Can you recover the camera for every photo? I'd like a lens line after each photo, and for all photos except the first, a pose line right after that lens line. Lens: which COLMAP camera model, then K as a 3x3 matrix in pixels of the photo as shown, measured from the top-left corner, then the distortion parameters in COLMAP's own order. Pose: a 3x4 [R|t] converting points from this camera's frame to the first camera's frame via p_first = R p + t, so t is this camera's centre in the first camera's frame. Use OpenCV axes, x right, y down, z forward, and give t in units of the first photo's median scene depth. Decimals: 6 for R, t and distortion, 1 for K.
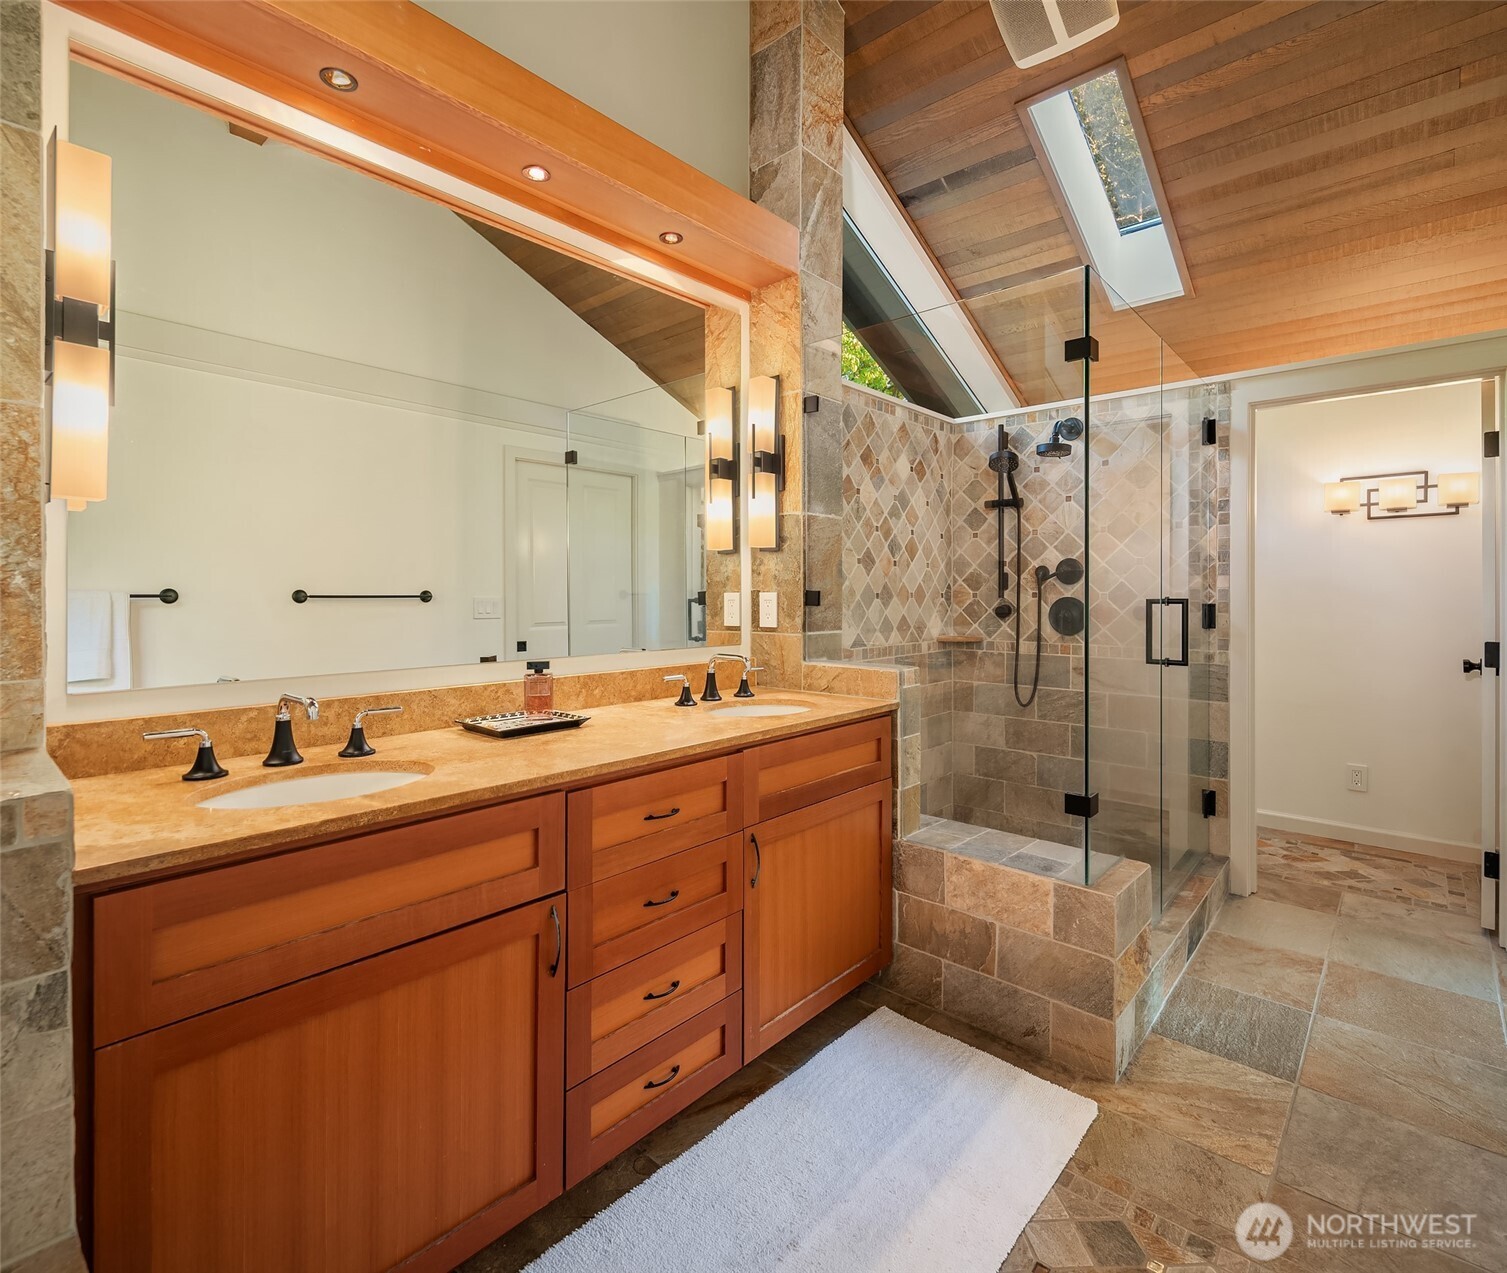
lens RADIAL K [[754.0, 0, 749.0], [0, 754.0, 593.0], [0, 0, 1]] dist [0.003517, 0.000129]
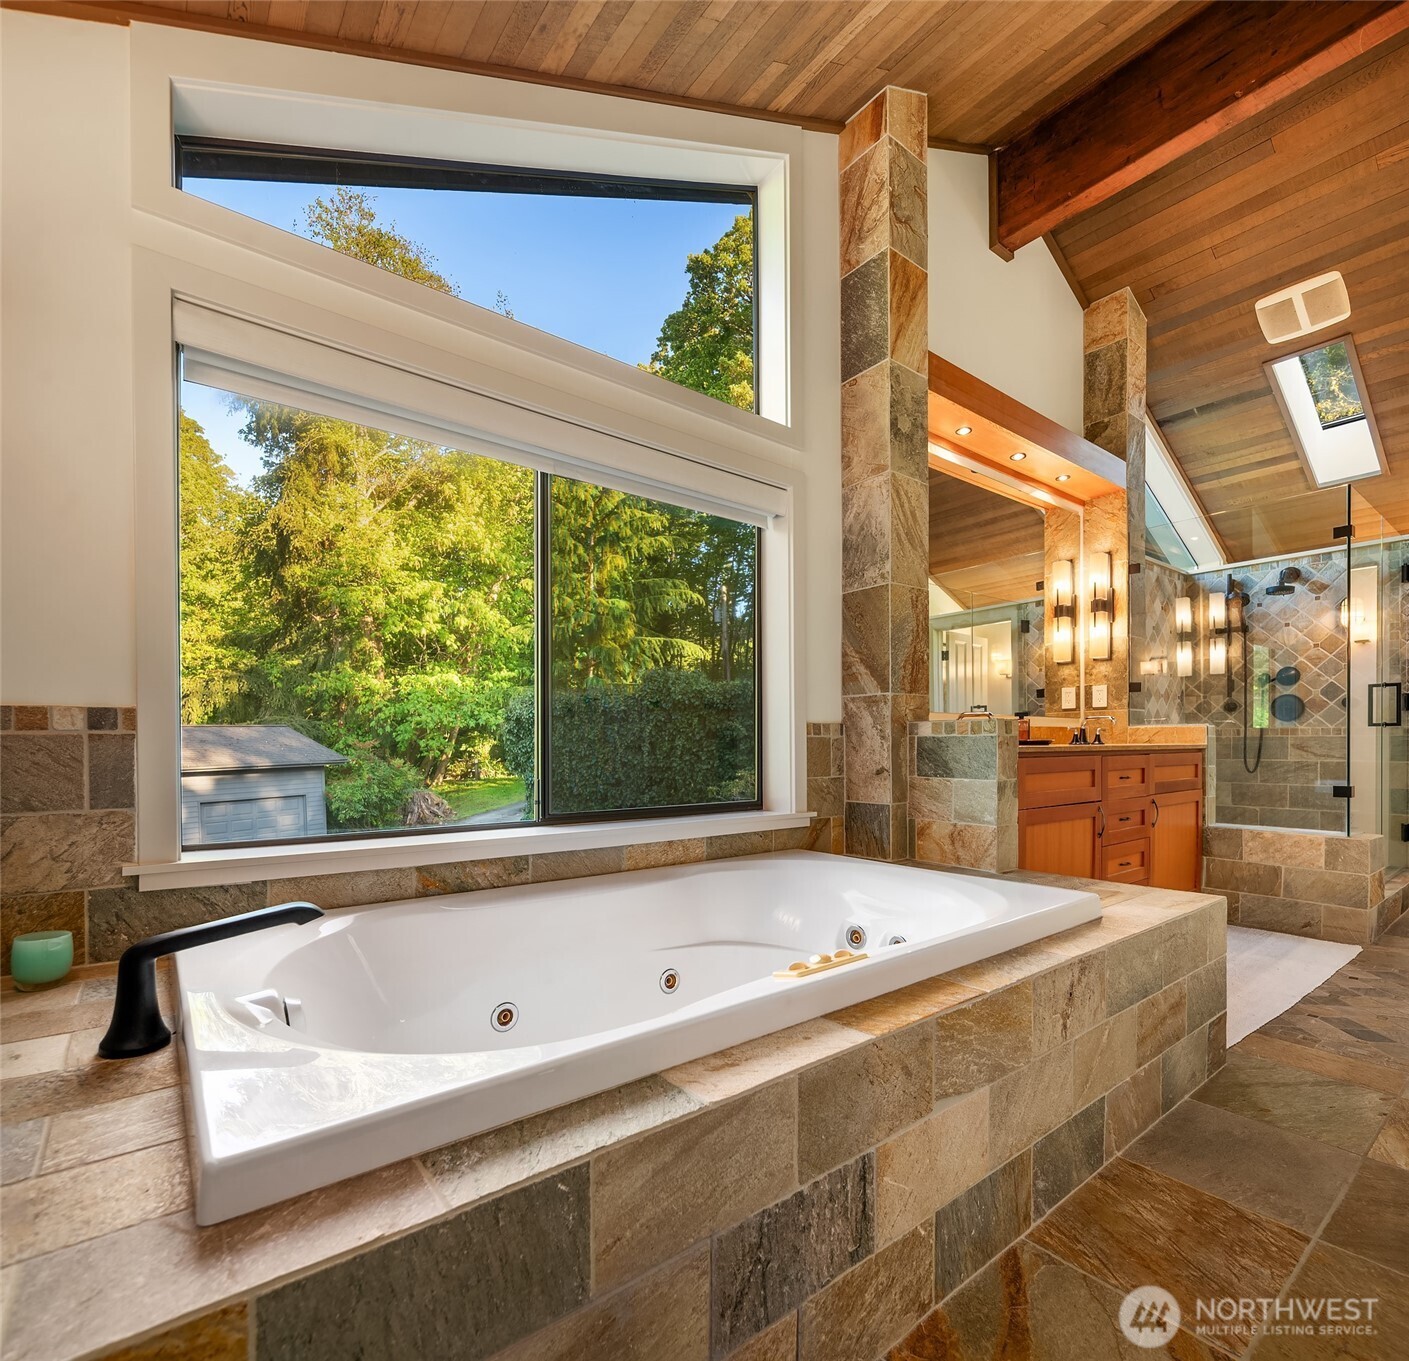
lens RADIAL K [[717.0, 0, 691.7], [0, 717.0, 750.2], [0, 0, 1]] dist [0.002364, -0.003374]
pose [[0.983005, -0.003844, -0.183538, -0.538150], [0.005336, 0.999957, 0.007633, 0.118105], [0.183501, -0.008483, 0.982983, -0.660954]]
